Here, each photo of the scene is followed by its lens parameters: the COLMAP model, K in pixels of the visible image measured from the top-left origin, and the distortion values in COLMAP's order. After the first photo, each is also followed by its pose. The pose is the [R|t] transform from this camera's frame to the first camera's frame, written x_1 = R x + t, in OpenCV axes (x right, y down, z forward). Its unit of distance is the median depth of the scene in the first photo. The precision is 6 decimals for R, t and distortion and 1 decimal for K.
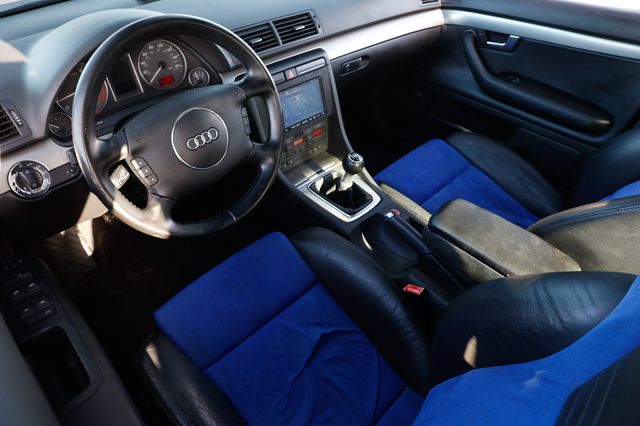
lens RADIAL K [[434.3, 0, 321.8], [0, 434.3, 210.1], [0, 0, 1]] dist [-0.106006, 0.085030]
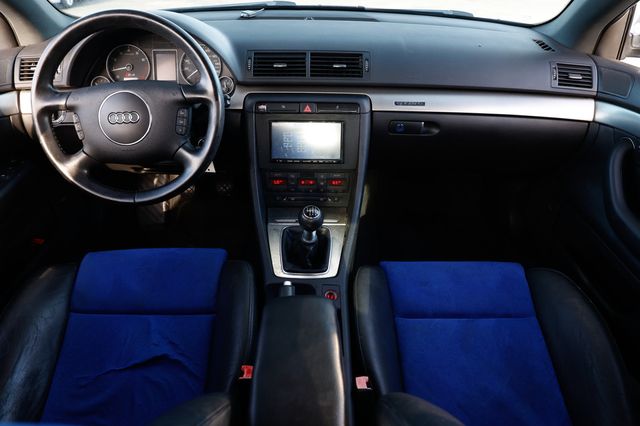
lens RADIAL K [[434.3, 0, 316.1], [0, 434.3, 213.7], [0, 0, 1]] dist [-0.106006, 0.085030]
pose [[0.706778, 0.383820, -0.594262, 0.586238], [-0.459733, 0.887660, 0.026541, -0.142814], [0.537690, 0.254444, 0.803833, 0.303062]]
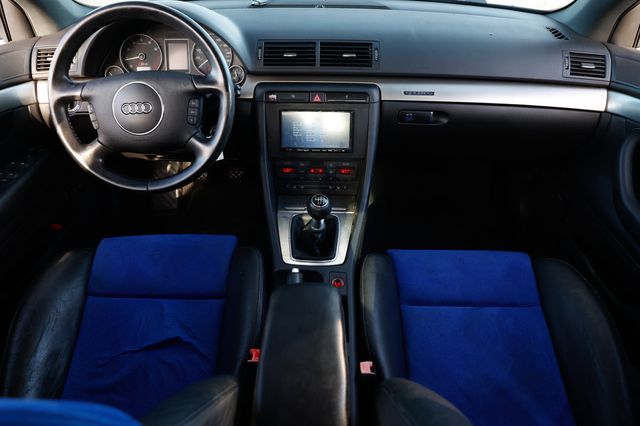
lens RADIAL K [[434.3, 0, 316.0], [0, 434.3, 214.6], [0, 0, 1]] dist [-0.106006, 0.085030]
pose [[0.685001, 0.412575, -0.600462, 0.600176], [-0.465502, 0.881872, 0.074891, -0.156159], [0.560429, 0.228216, 0.796139, 0.292750]]
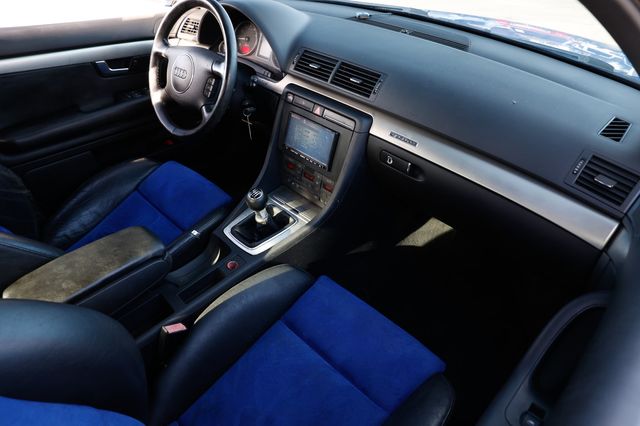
lens RADIAL K [[434.3, 0, 317.2], [0, 434.3, 214.8], [0, 0, 1]] dist [-0.106006, 0.085030]
pose [[-0.009496, 0.583008, -0.812411, 0.885222], [-0.674666, 0.595928, 0.435540, -0.603645], [0.738062, 0.552242, 0.387677, 0.731357]]
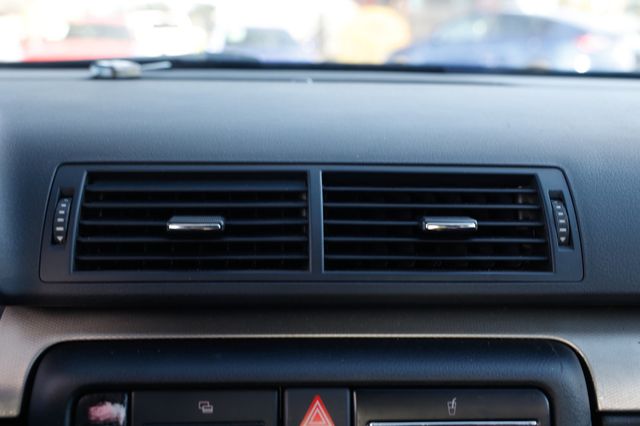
lens RADIAL K [[649.2, 0, 314.0], [0, 649.2, 209.9], [0, 0, 1]] dist [0.007068, 0.000000]
pose [[0.740033, 0.157505, -0.653867, 0.114904], [-0.439806, 0.848853, -0.293290, -0.302740], [0.508843, 0.504619, 0.697451, 0.722568]]
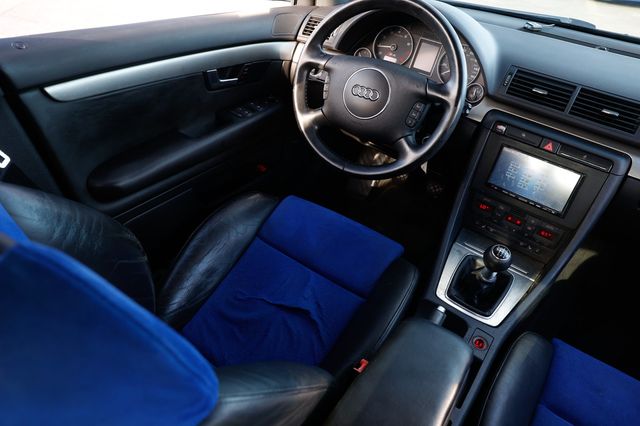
lens RADIAL K [[434.3, 0, 318.5], [0, 434.3, 214.5], [0, 0, 1]] dist [-0.106006, 0.085030]
pose [[0.155604, 0.595869, -0.787863, 0.587182], [-0.715159, 0.618143, 0.326263, -0.177085], [0.681421, 0.512679, 0.522326, 0.319731]]
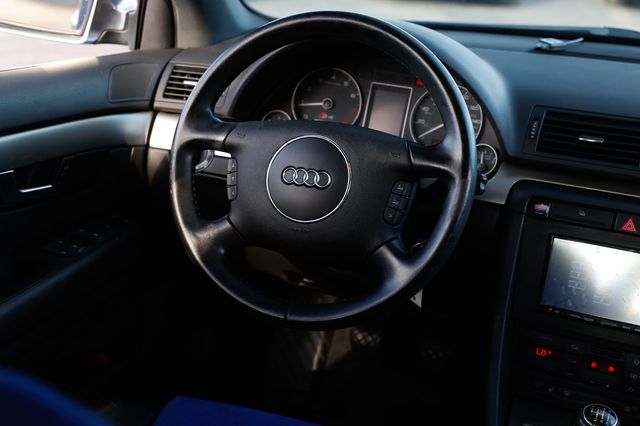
lens RADIAL K [[926.1, 0, 320.2], [0, 926.1, 208.7], [0, 0, 1]] dist [0.127242, 0.000000]
pose [[0.380602, 0.312785, -0.870234, 0.718547], [-0.643223, 0.765654, -0.006122, -0.093327], [0.664384, 0.562085, 0.492600, 0.217599]]
